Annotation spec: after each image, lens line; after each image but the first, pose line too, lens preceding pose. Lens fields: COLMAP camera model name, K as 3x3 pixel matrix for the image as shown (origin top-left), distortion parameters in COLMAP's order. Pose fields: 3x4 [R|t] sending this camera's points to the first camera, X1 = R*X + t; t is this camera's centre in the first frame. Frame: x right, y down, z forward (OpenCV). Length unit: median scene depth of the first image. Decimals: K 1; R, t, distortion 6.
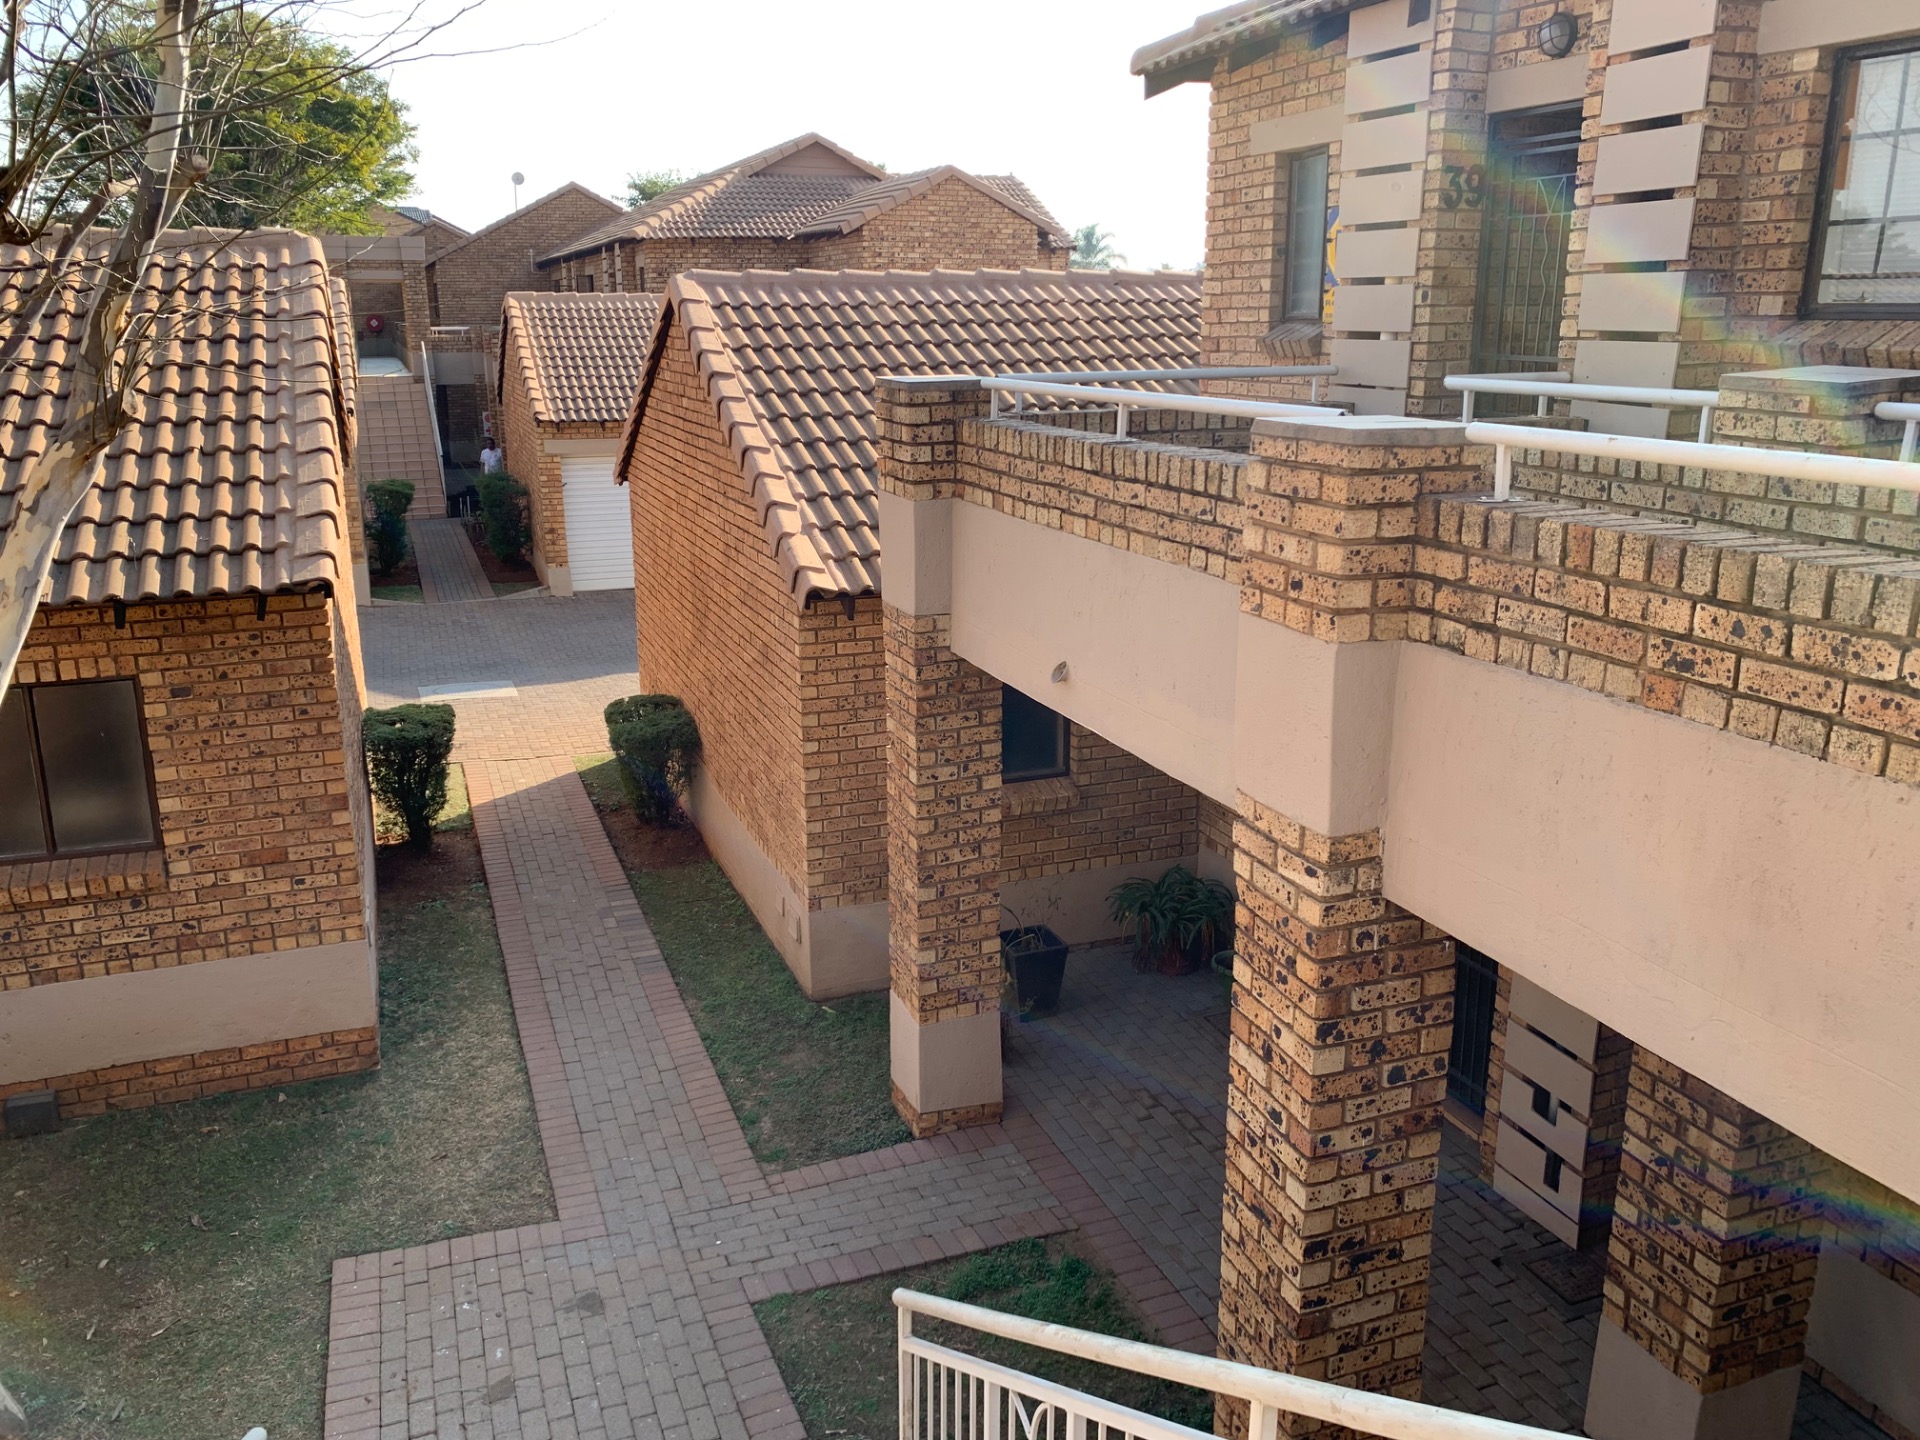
lens RADIAL K [[1496.5, 0, 965.5], [0, 1496.5, 707.8], [0, 0, 1]] dist [0.030715, -0.055516]
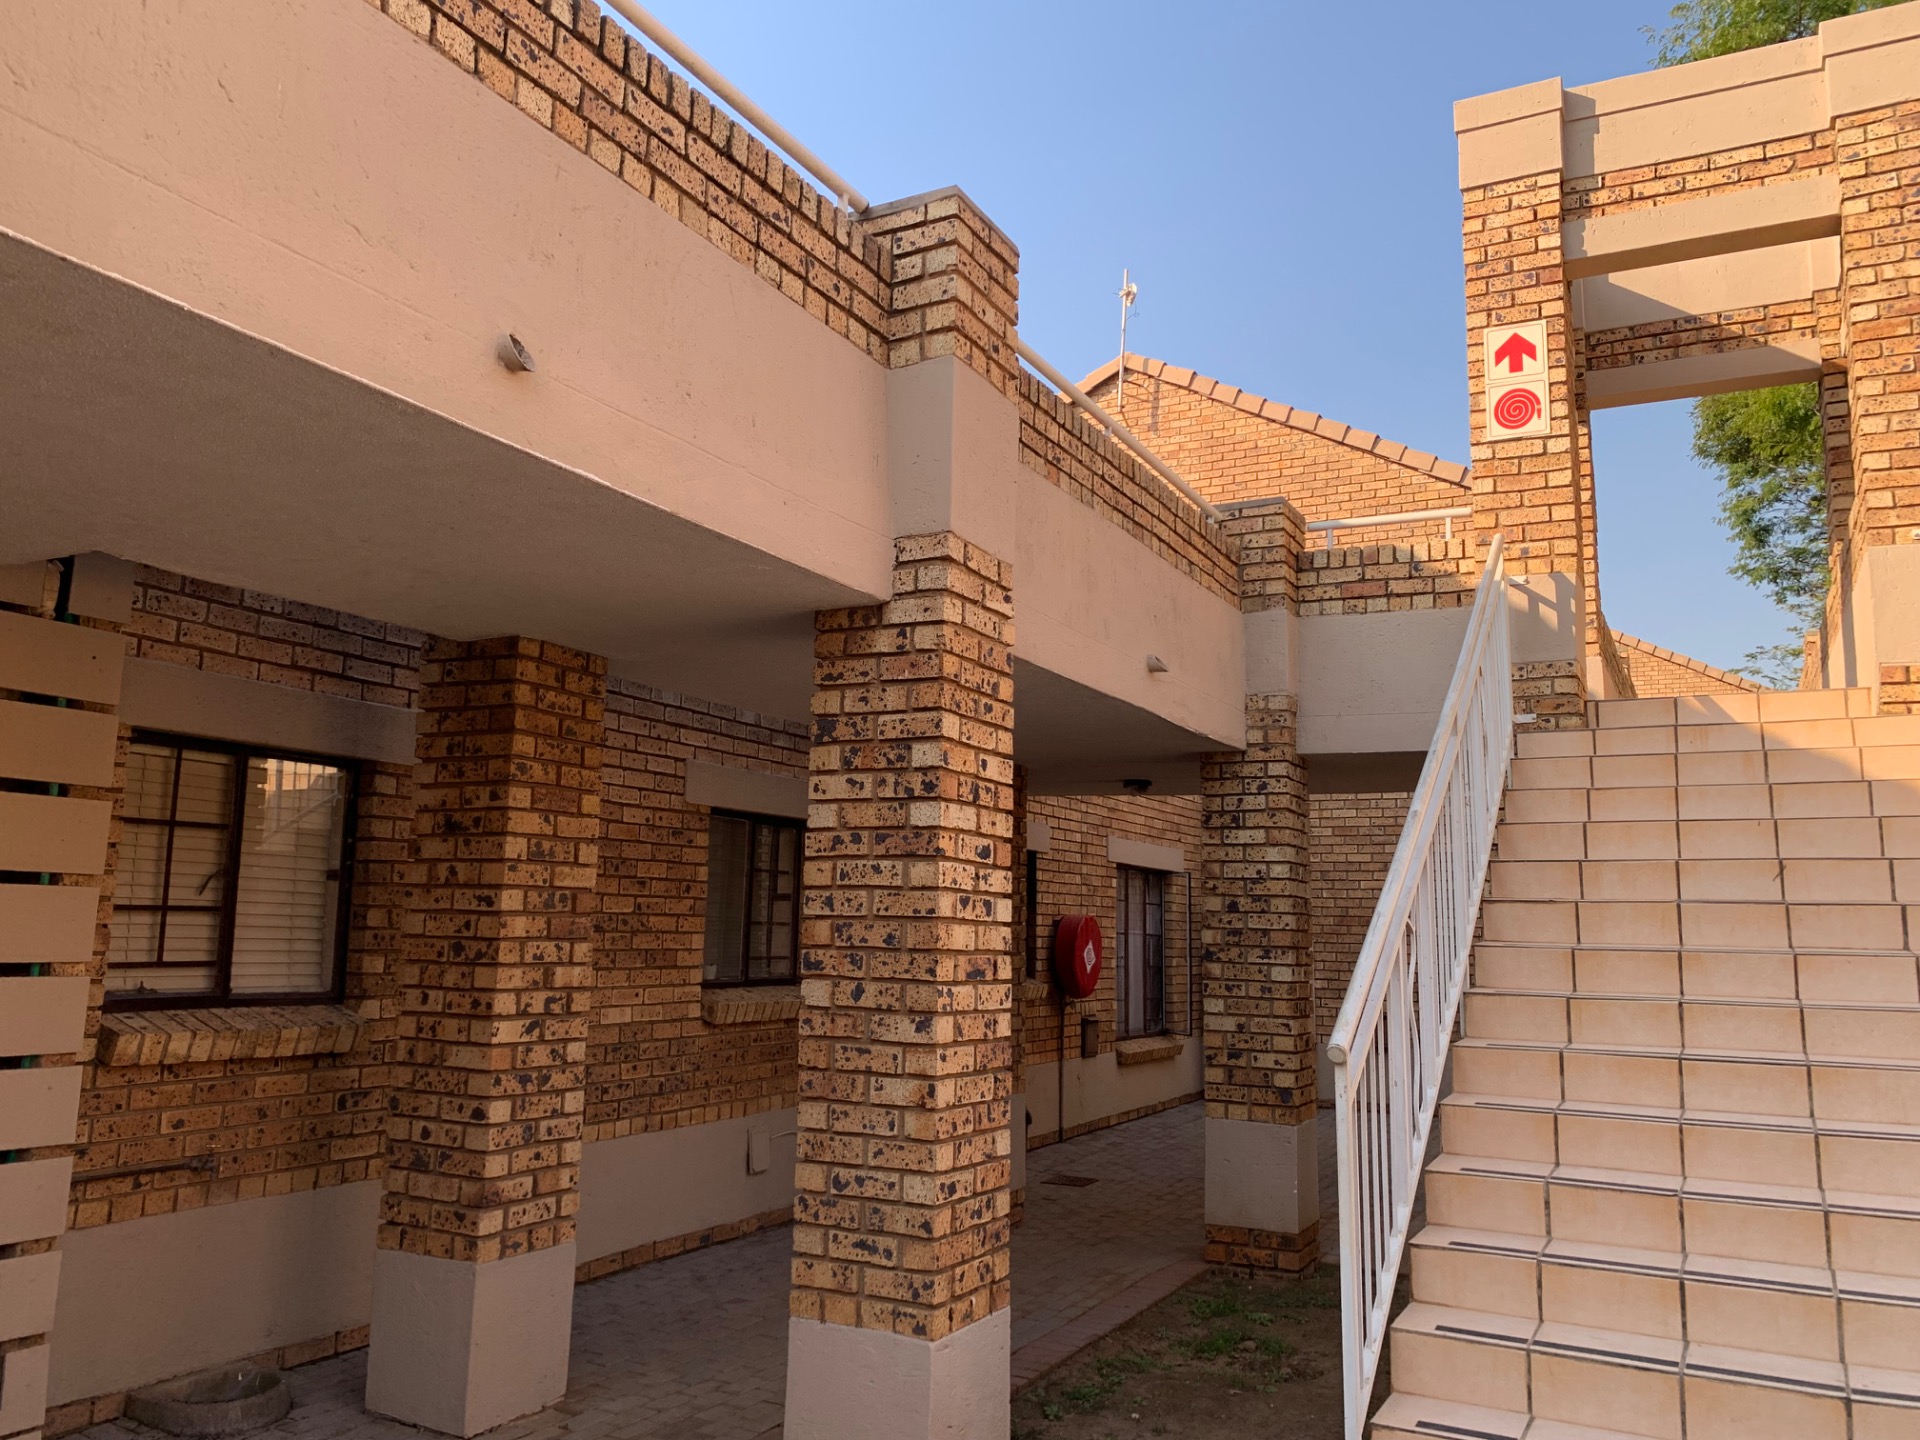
lens RADIAL K [[1496.5, 0, 957.6], [0, 1496.5, 728.6], [0, 0, 1]] dist [0.030715, -0.055516]
pose [[-0.672553, 0.092595, 0.734233, -0.491046], [0.176104, 0.983666, 0.037260, 0.133884], [-0.718790, 0.154361, -0.677874, 1.542583]]
